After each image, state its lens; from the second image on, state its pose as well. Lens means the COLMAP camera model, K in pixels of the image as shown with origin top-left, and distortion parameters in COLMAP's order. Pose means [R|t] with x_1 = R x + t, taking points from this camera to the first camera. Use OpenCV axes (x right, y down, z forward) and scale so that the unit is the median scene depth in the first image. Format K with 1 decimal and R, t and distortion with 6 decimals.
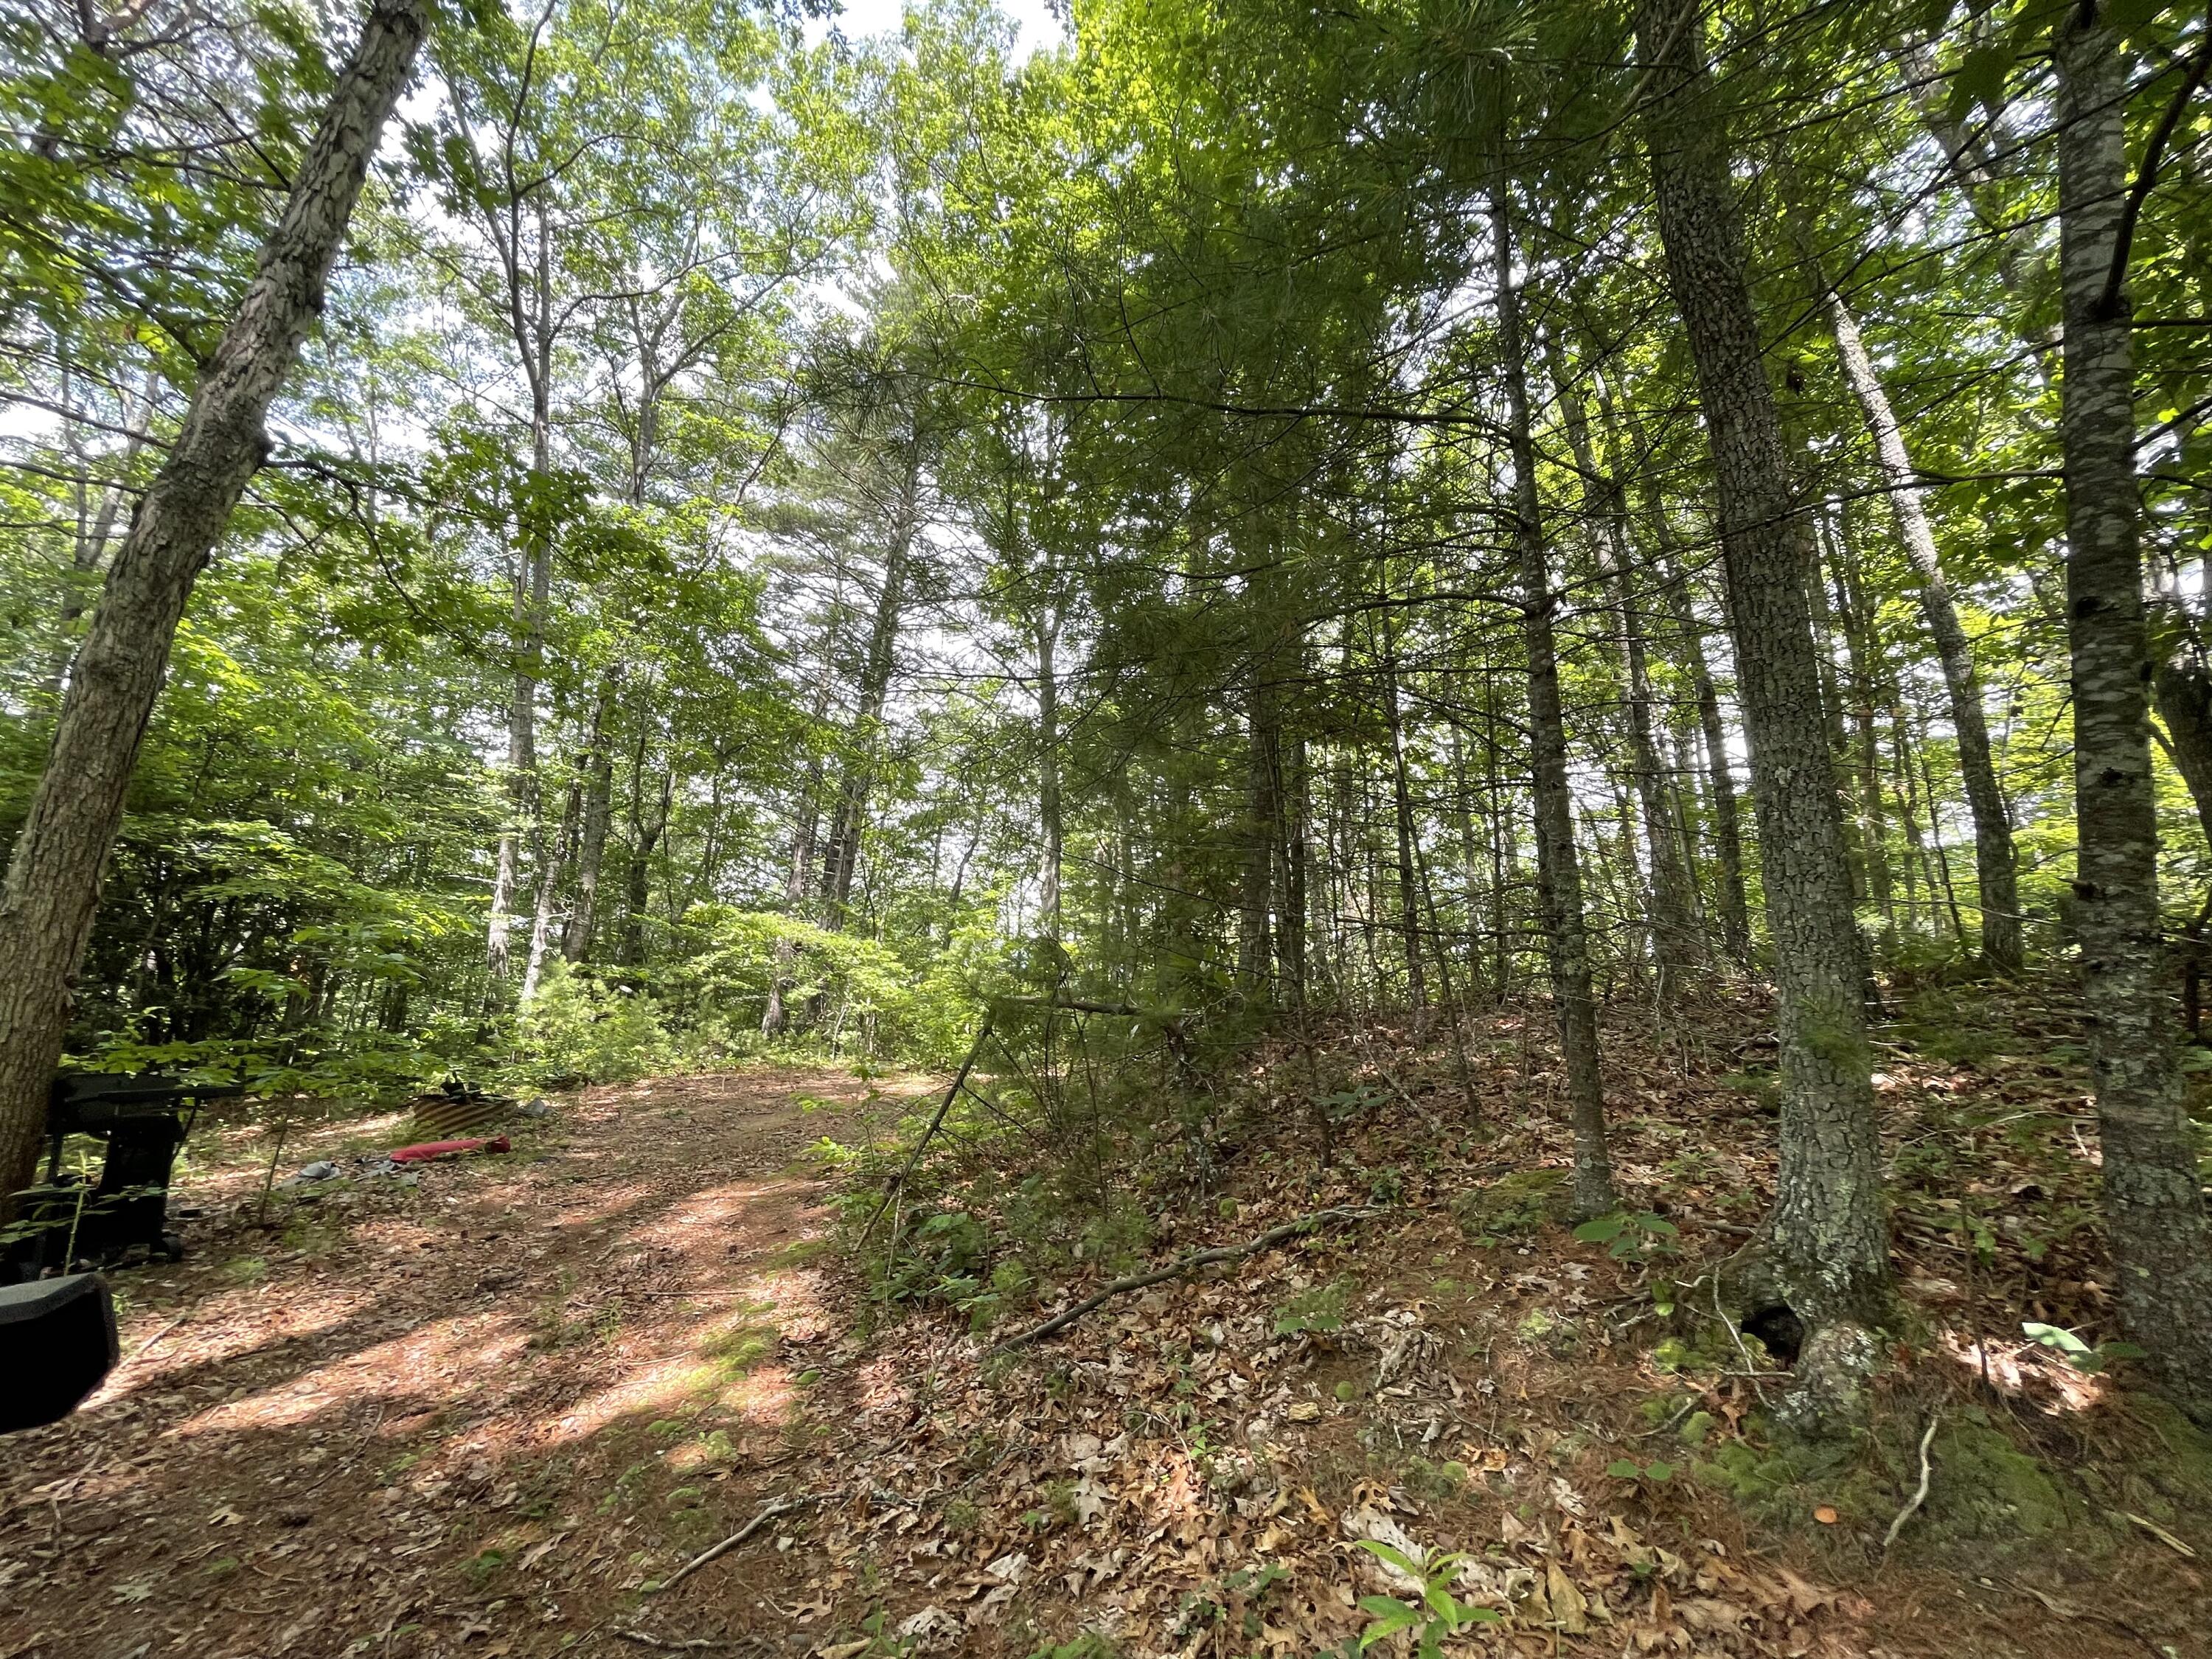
lens RADIAL K [[901.5, 0, 1106.0], [0, 901.5, 829.5], [0, 0, 1]] dist [0.001865, -0.000475]
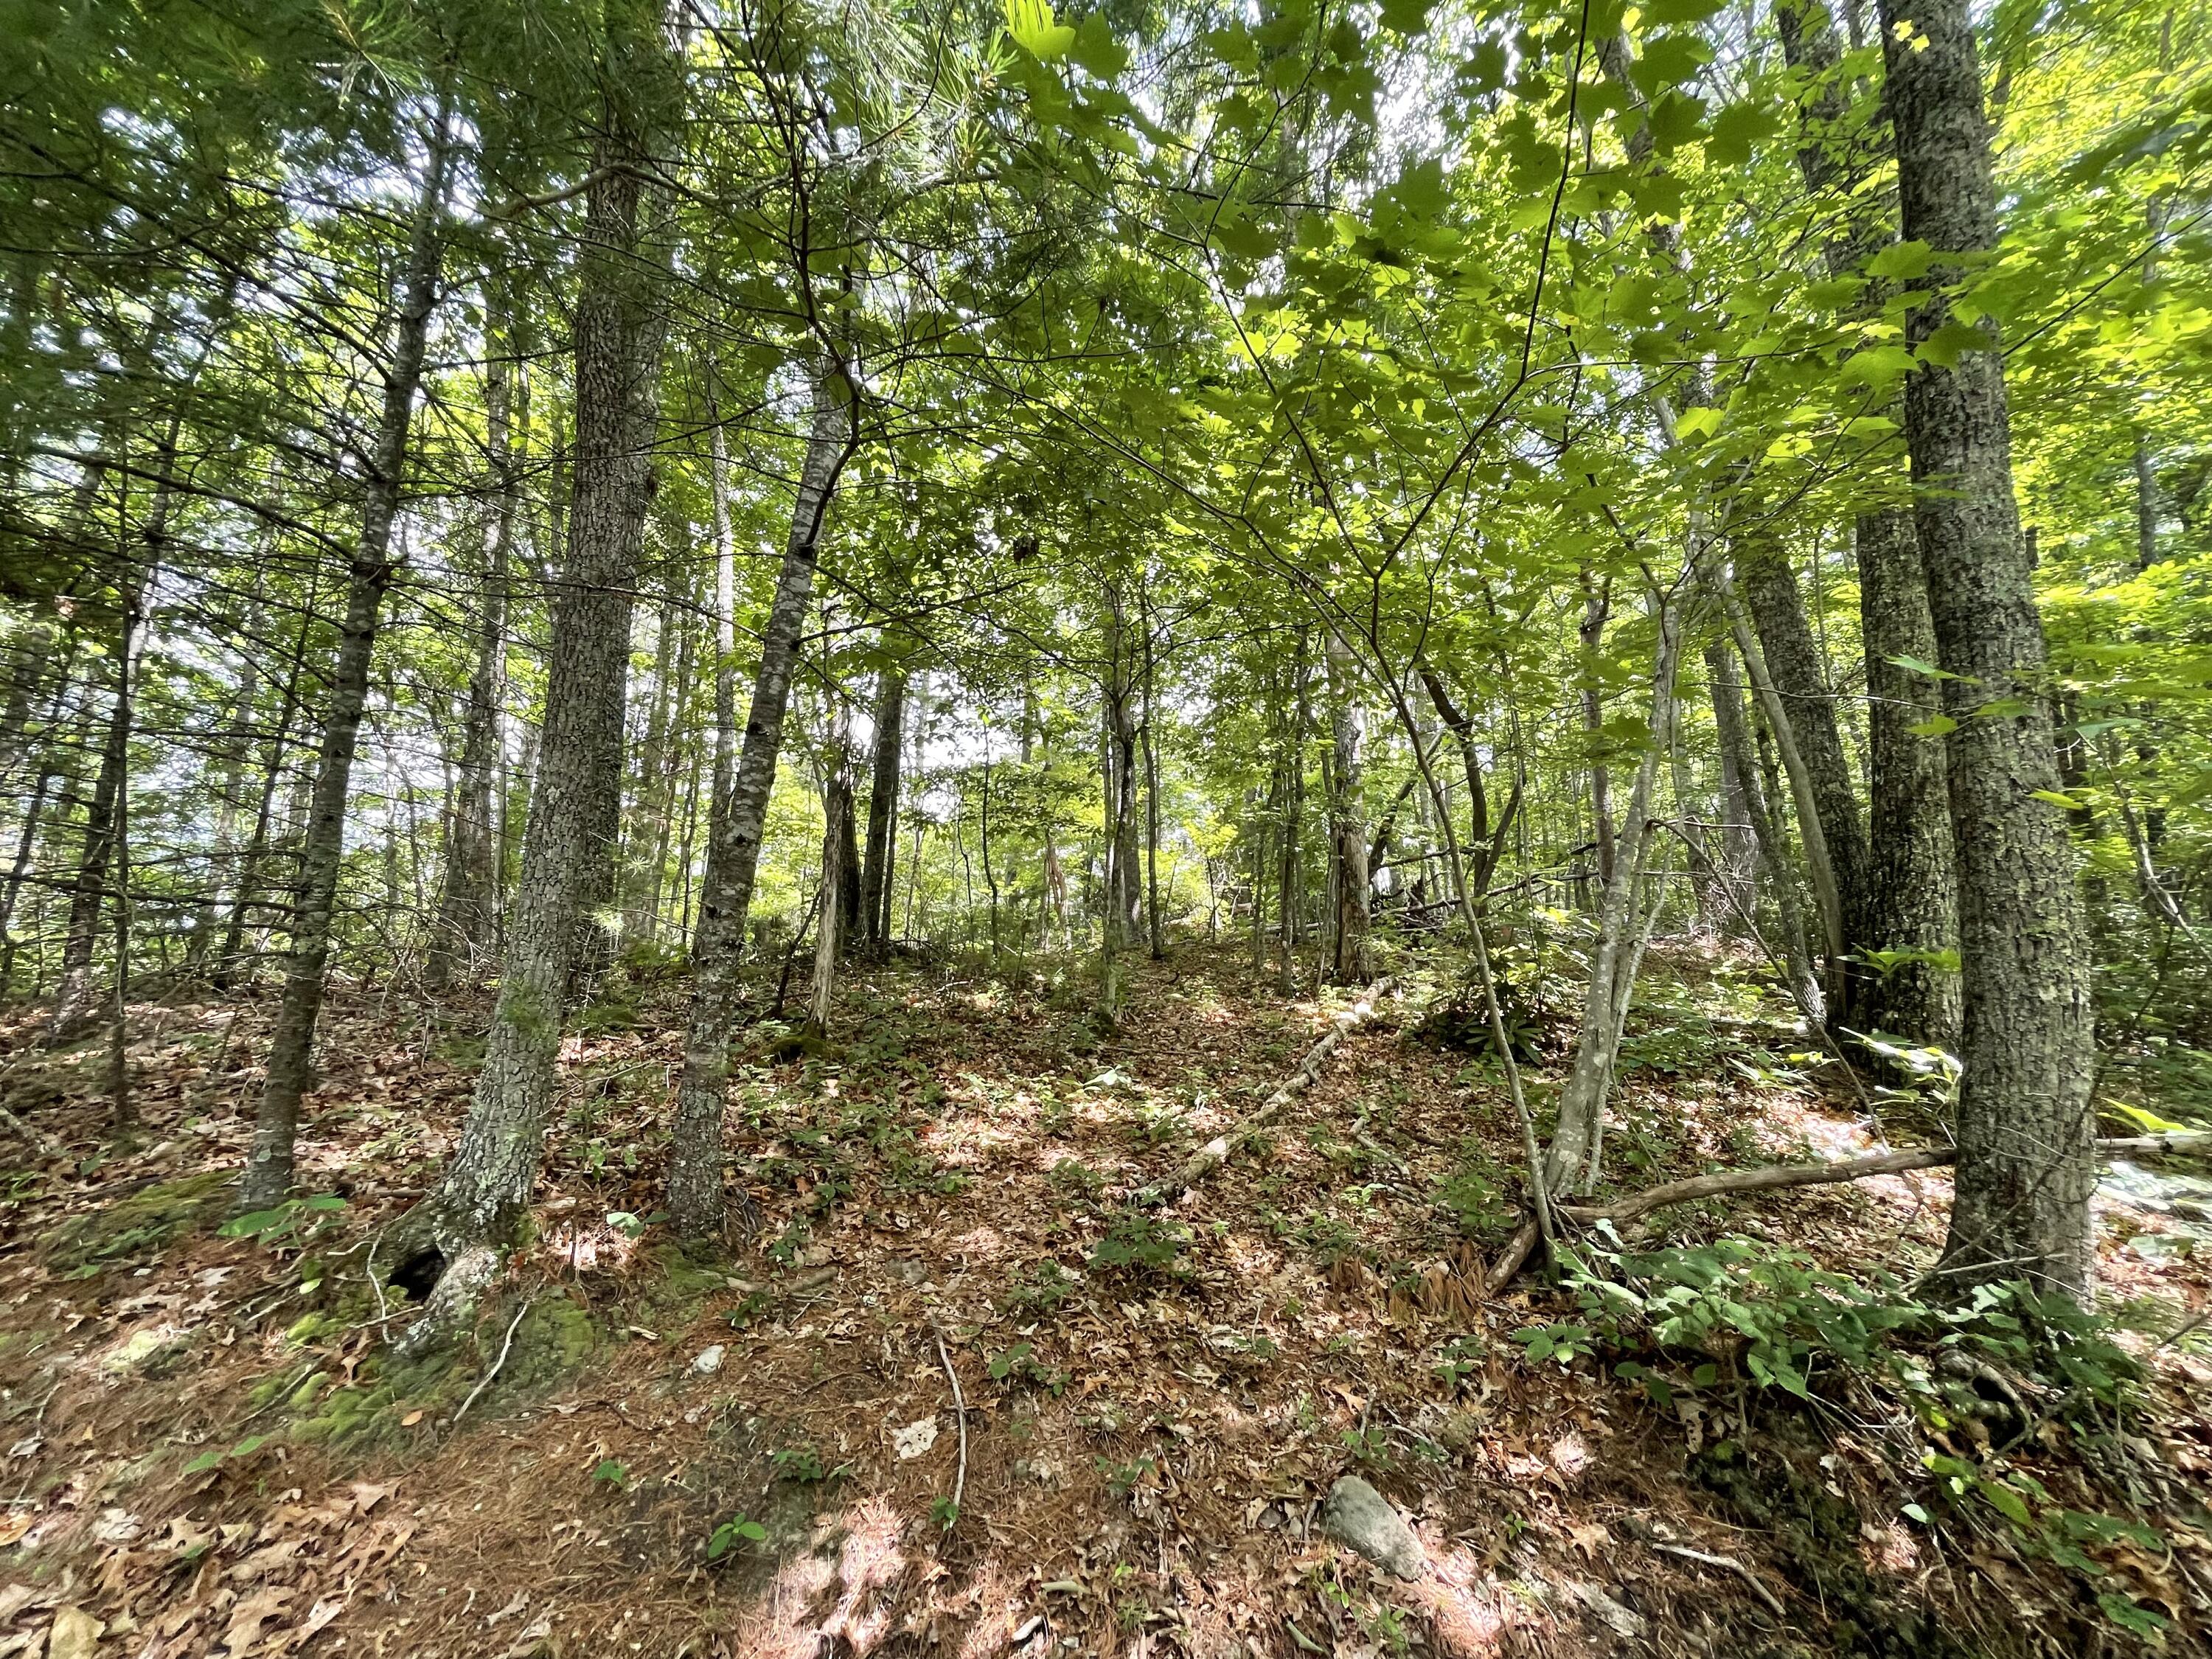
lens RADIAL K [[901.5, 0, 1106.0], [0, 901.5, 829.5], [0, 0, 1]] dist [0.001865, -0.000475]
pose [[0.397071, 0.167278, 0.902415, -0.024690], [-0.175245, 0.978978, -0.104361, -0.019869], [-0.900902, -0.116705, 0.418038, -0.166840]]
